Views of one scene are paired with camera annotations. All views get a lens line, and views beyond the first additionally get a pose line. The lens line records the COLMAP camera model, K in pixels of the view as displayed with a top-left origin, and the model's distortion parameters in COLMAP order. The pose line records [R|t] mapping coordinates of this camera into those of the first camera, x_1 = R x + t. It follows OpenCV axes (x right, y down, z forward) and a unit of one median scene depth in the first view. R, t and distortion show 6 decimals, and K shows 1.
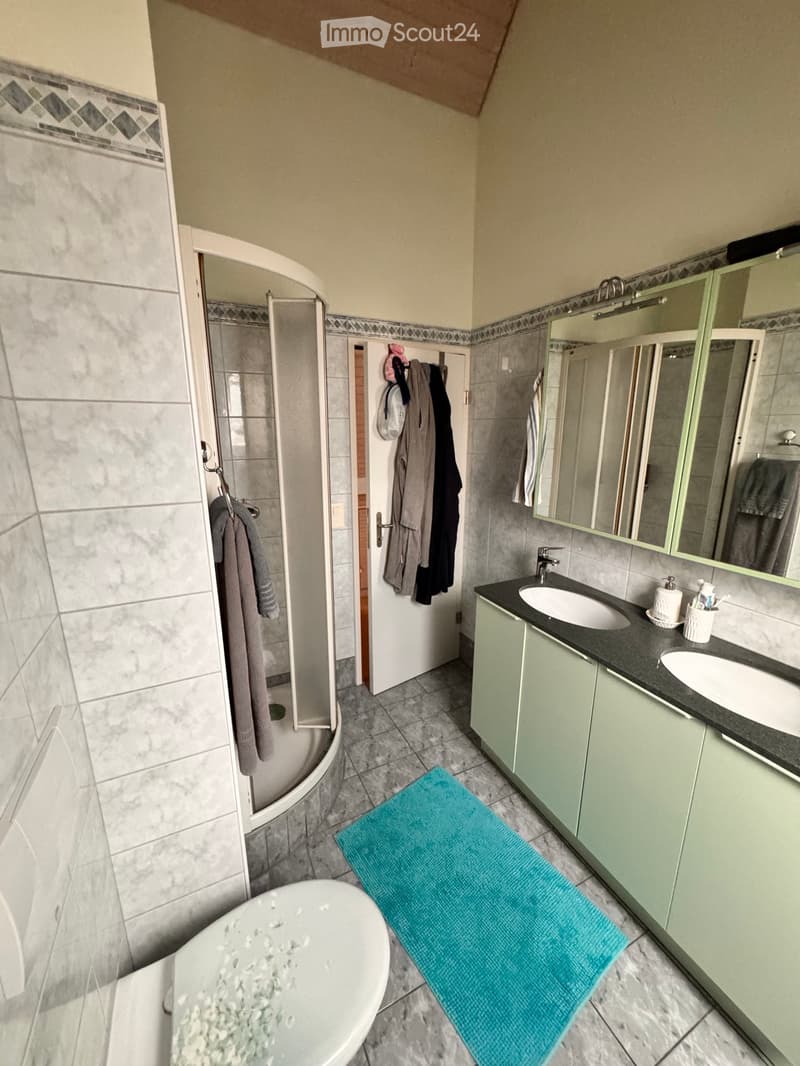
lens RADIAL K [[435.6, 0, 402.3], [0, 435.6, 536.3], [0, 0, 1]] dist [-0.002653, 0.000134]
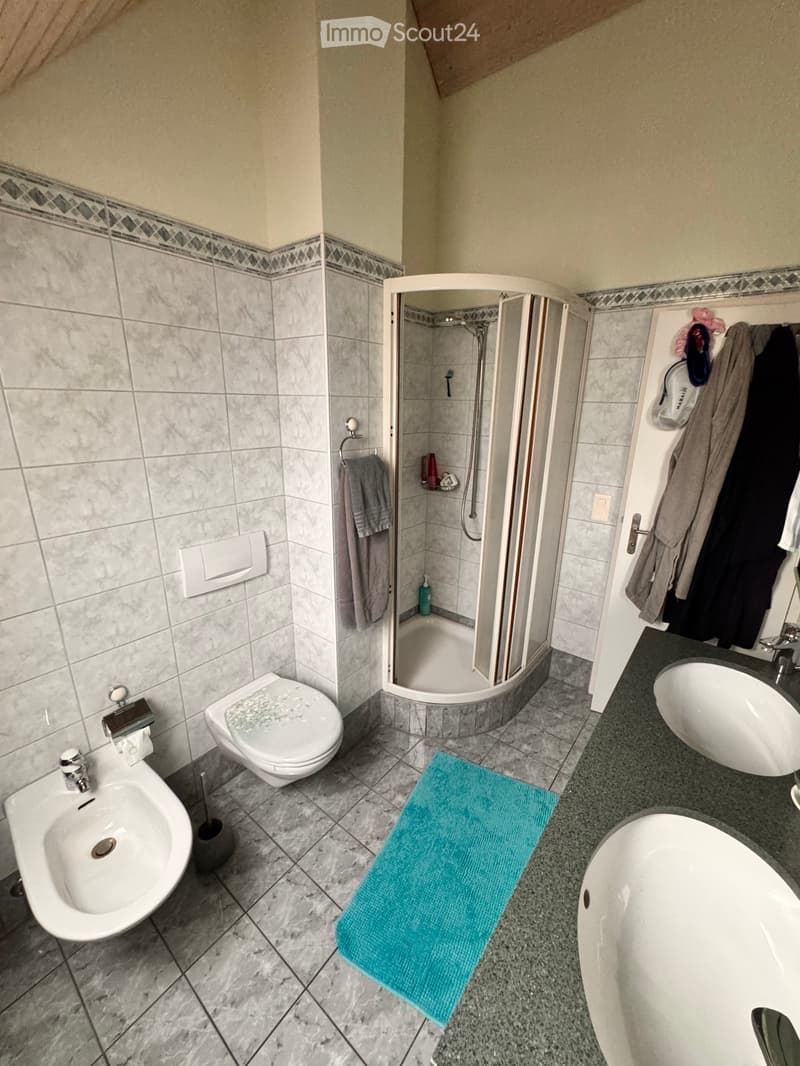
lens RADIAL K [[435.6, 0, 396.3], [0, 435.6, 538.6], [0, 0, 1]] dist [-0.002653, 0.000134]
pose [[0.406512, 0.276580, -0.870776, 0.798937], [-0.237482, 0.952307, 0.191610, -0.094330], [0.882241, 0.128902, 0.452807, 0.310588]]
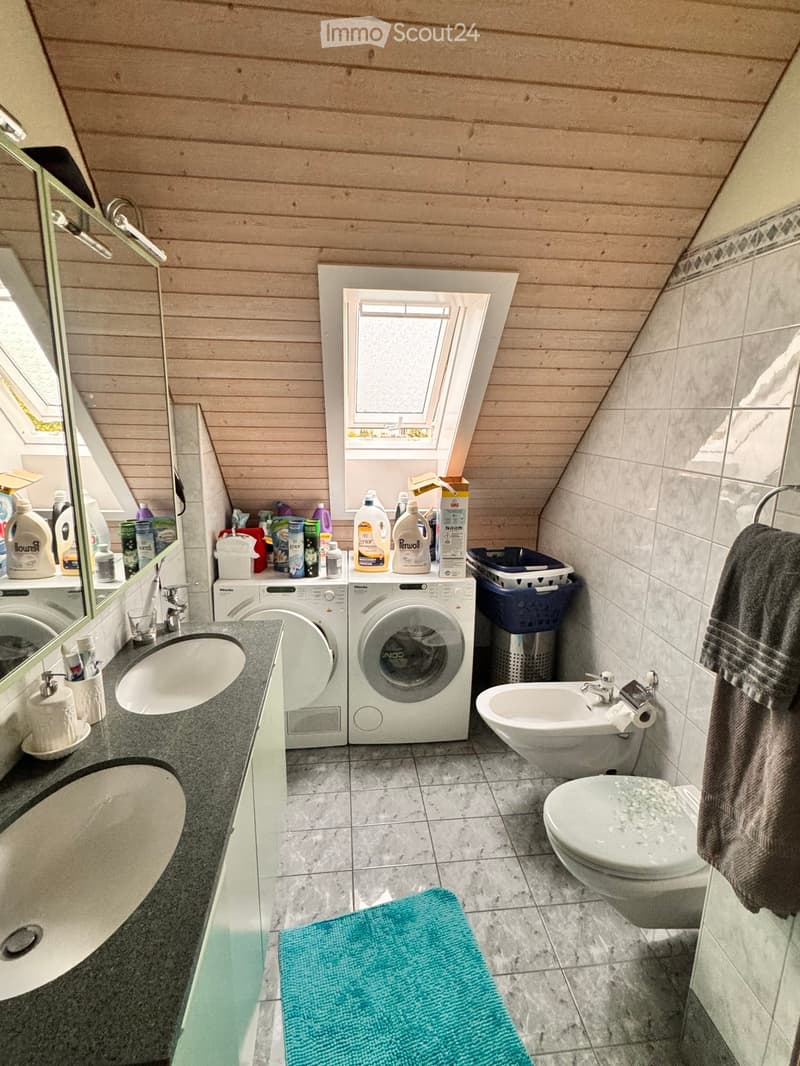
lens RADIAL K [[542.2, 0, 398.4], [0, 542.2, 533.1], [0, 0, 1]] dist [-0.018901, 0.004536]
pose [[-0.928548, -0.090318, 0.360058, -0.086002], [0.082210, 0.895831, 0.436724, -0.383147], [-0.361995, 0.435119, -0.824397, 1.430670]]
